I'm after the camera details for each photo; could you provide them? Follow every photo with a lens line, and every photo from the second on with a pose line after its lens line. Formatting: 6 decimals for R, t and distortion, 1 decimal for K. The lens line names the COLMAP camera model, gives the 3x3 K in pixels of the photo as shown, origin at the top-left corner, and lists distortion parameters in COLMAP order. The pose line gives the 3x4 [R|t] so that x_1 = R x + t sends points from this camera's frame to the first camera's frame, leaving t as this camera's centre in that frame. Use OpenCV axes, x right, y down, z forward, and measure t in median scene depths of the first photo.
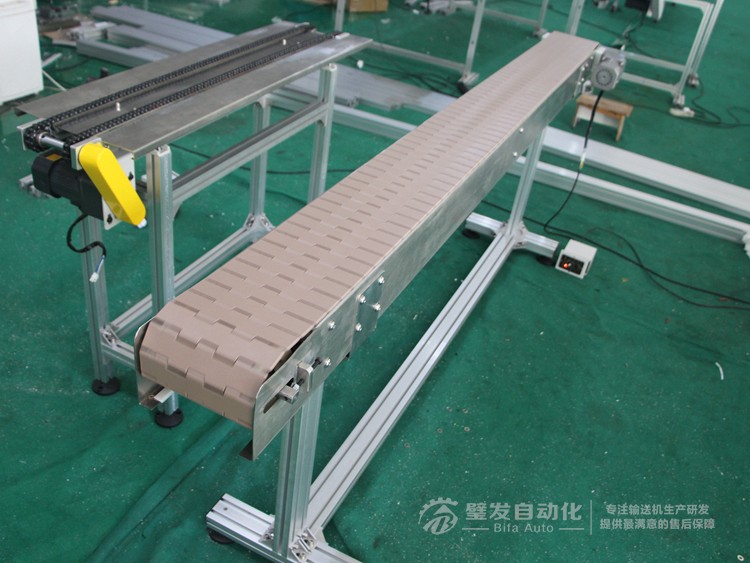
lens RADIAL K [[706.0, 0, 375.0], [0, 706.0, 281.5], [0, 0, 1]] dist [-0.177471, 0.174148]
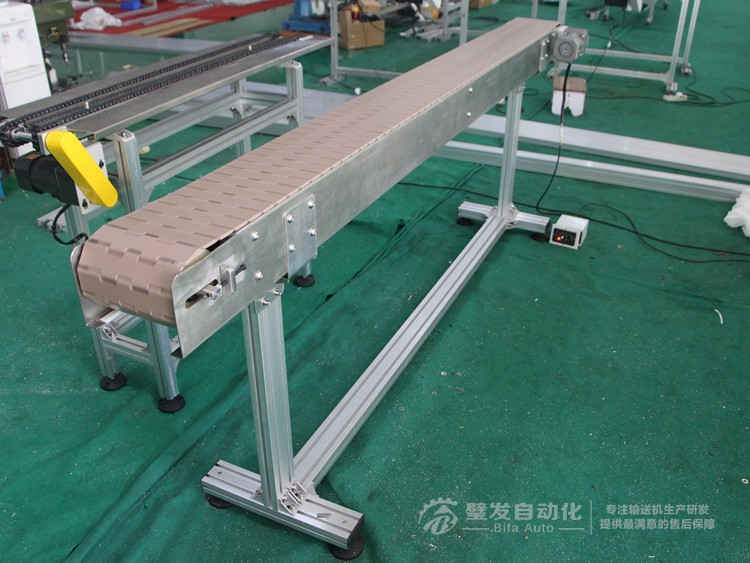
lens RADIAL K [[691.9, 0, 376.0], [0, 691.9, 276.4], [0, 0, 1]] dist [-0.179447, 0.155728]
pose [[0.991567, -0.115316, -0.059131, 0.085076], [0.110751, 0.990984, -0.075404, 0.108161], [0.067293, 0.068220, 0.995398, -0.012971]]
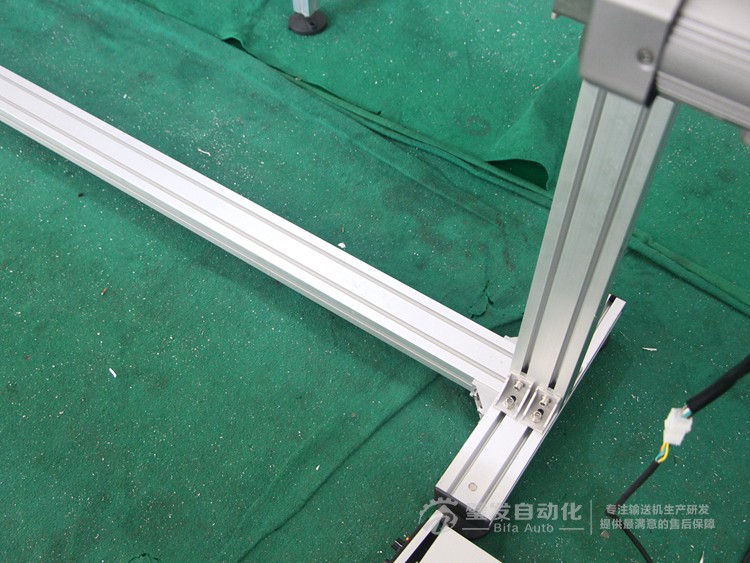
lens RADIAL K [[823.8, 0, 375.0], [0, 823.8, 281.5], [0, 0, 1]] dist [-0.140335, 0.229777]
pose [[-0.137959, 0.711767, -0.688734, 0.613044], [-0.569714, 0.511798, 0.643032, -0.420193], [0.810181, 0.481093, 0.334896, 1.132249]]
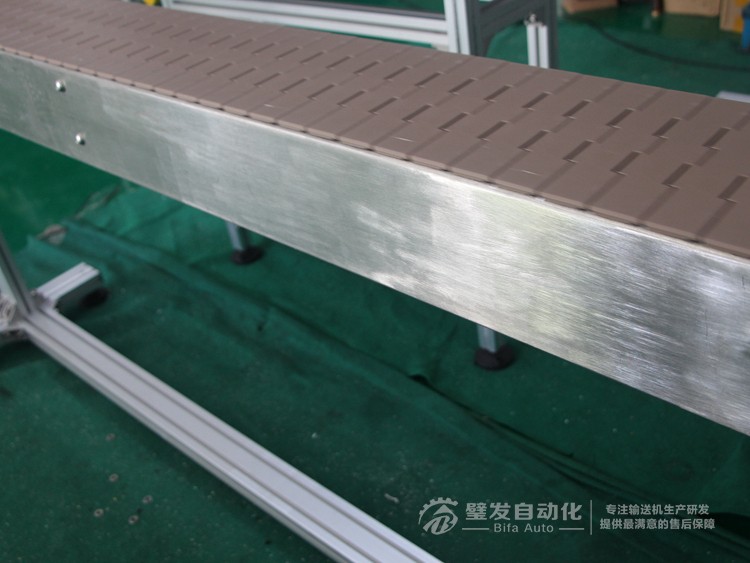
lens RADIAL K [[823.8, 0, 375.0], [0, 823.8, 281.5], [0, 0, 1]] dist [-0.140335, 0.229777]
pose [[-0.295777, 0.458965, -0.837775, 0.566860], [-0.443948, 0.710506, 0.545978, -0.440827], [0.845828, 0.533417, -0.006395, 1.090085]]
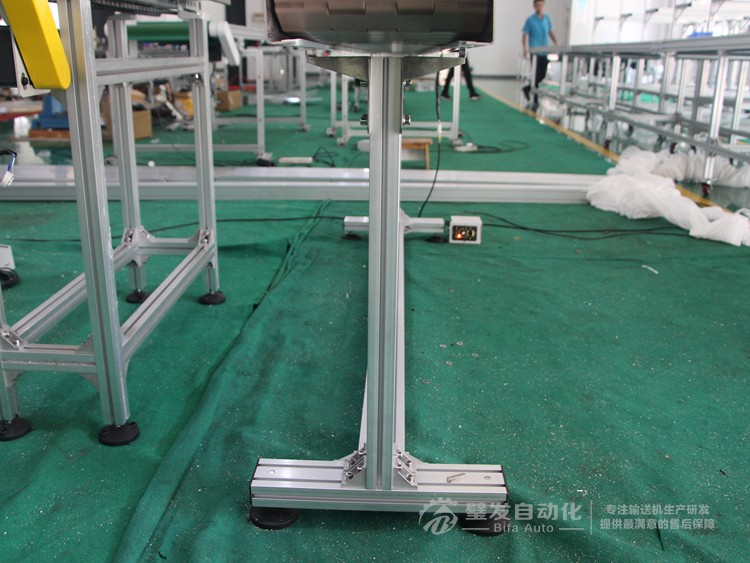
lens RADIAL K [[706.0, 0, 375.0], [0, 706.0, 281.5], [0, 0, 1]] dist [-0.177471, 0.174148]
pose [[0.909901, -0.242356, 0.336667, -0.238913], [0.314414, 0.932333, -0.178601, 0.238633], [-0.270601, 0.268362, 0.924531, 0.219566]]
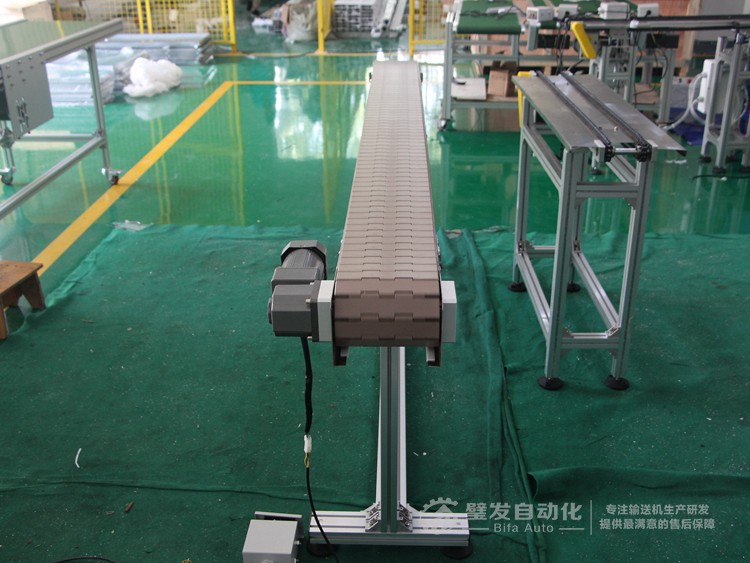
lens RADIAL K [[823.8, 0, 375.0], [0, 823.8, 281.5], [0, 0, 1]] dist [-0.140335, 0.229777]
pose [[-0.901834, 0.049417, -0.429248, 0.706406], [-0.329508, 0.563966, 0.757210, -1.006348], [0.279500, 0.824318, -0.492320, 1.666238]]
